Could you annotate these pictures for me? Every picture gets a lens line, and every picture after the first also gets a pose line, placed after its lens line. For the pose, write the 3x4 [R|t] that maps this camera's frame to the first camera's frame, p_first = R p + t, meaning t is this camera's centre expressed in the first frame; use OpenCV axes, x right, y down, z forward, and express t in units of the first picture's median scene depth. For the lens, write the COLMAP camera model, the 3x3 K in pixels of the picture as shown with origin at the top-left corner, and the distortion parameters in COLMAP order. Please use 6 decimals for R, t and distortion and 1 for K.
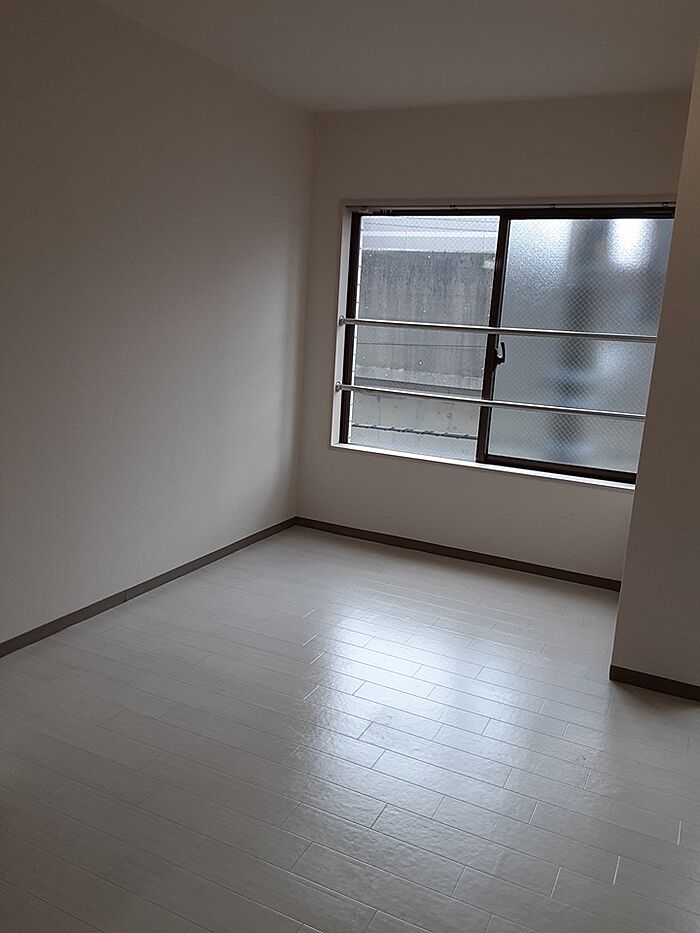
lens RADIAL K [[739.4, 0, 345.4], [0, 739.4, 463.4], [0, 0, 1]] dist [0.110443, -0.148759]
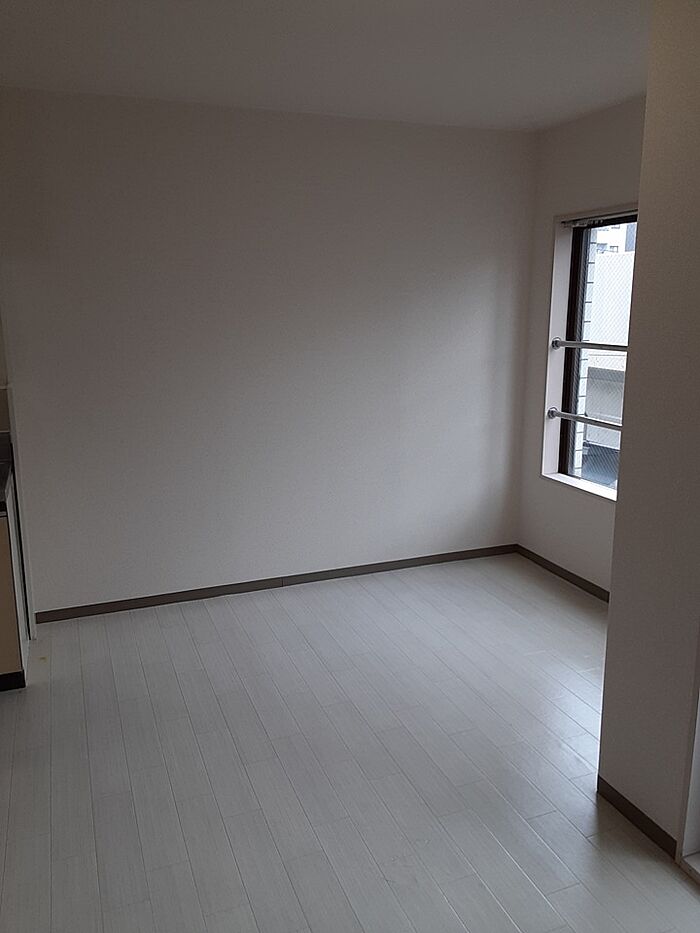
lens RADIAL K [[739.4, 0, 345.4], [0, 739.4, 463.4], [0, 0, 1]] dist [0.110443, -0.148759]
pose [[0.741232, 0.079911, -0.666475, 0.440356], [-0.081461, 0.996259, 0.028855, -0.046986], [0.666287, 0.032904, 0.744969, 0.126210]]
